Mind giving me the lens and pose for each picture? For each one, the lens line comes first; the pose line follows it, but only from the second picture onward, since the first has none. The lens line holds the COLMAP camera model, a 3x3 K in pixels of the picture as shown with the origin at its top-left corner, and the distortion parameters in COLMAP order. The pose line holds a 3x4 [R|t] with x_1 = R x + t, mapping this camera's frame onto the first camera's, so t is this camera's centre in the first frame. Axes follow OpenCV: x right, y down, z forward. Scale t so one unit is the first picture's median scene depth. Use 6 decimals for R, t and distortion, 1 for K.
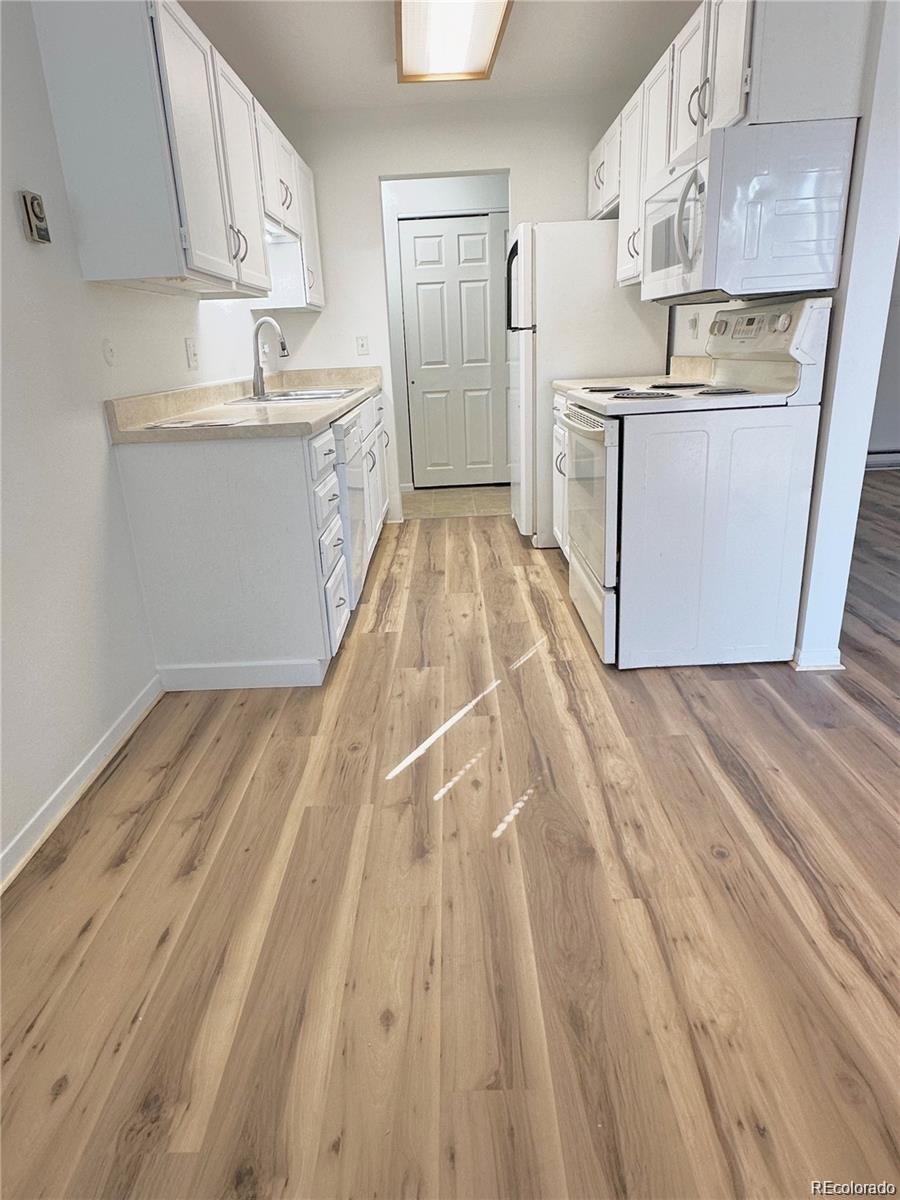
lens RADIAL K [[735.5, 0, 454.2], [0, 735.5, 599.0], [0, 0, 1]] dist [-0.001524, -0.000107]
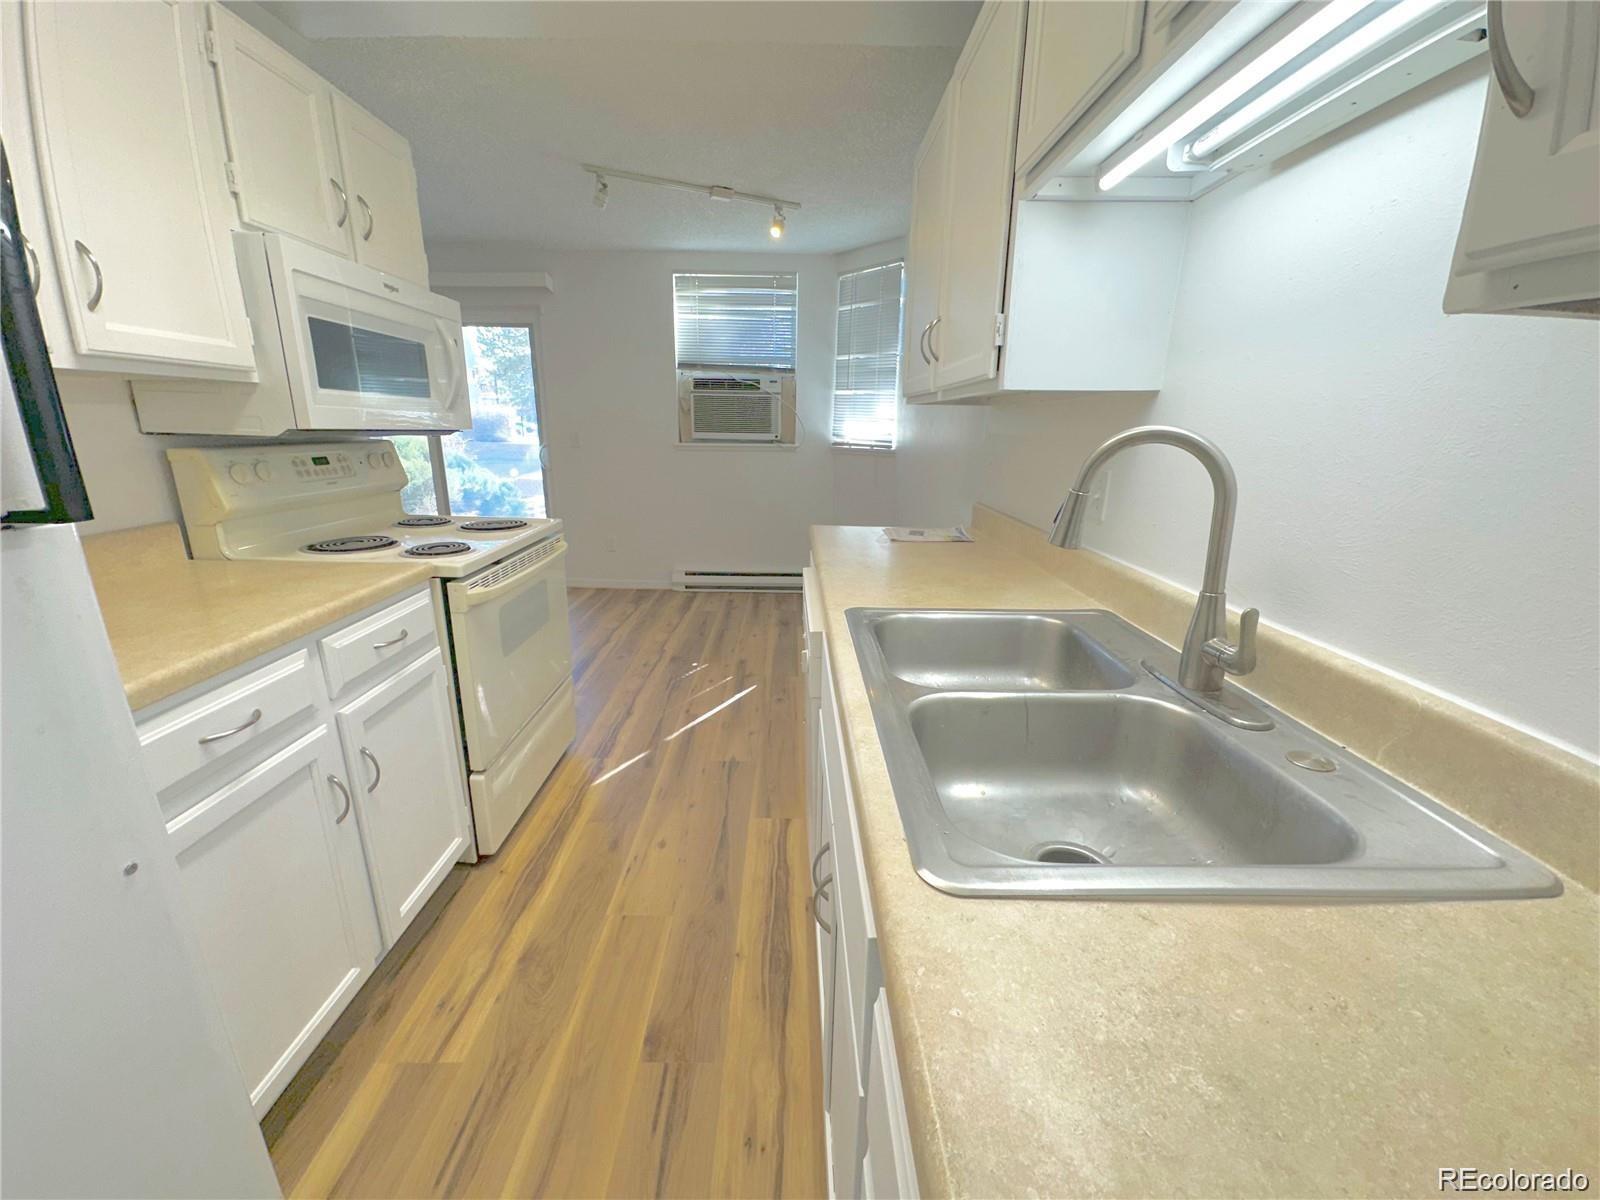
lens RADIAL K [[636.0, 0, 798.0], [0, 636.0, 593.6], [0, 0, 1]] dist [-0.002406, 0.001030]
pose [[-0.999619, 0.027530, 0.002076, -0.134608], [0.023982, 0.828633, 0.559278, -0.558451], [0.013677, 0.559115, -0.828977, 1.470487]]
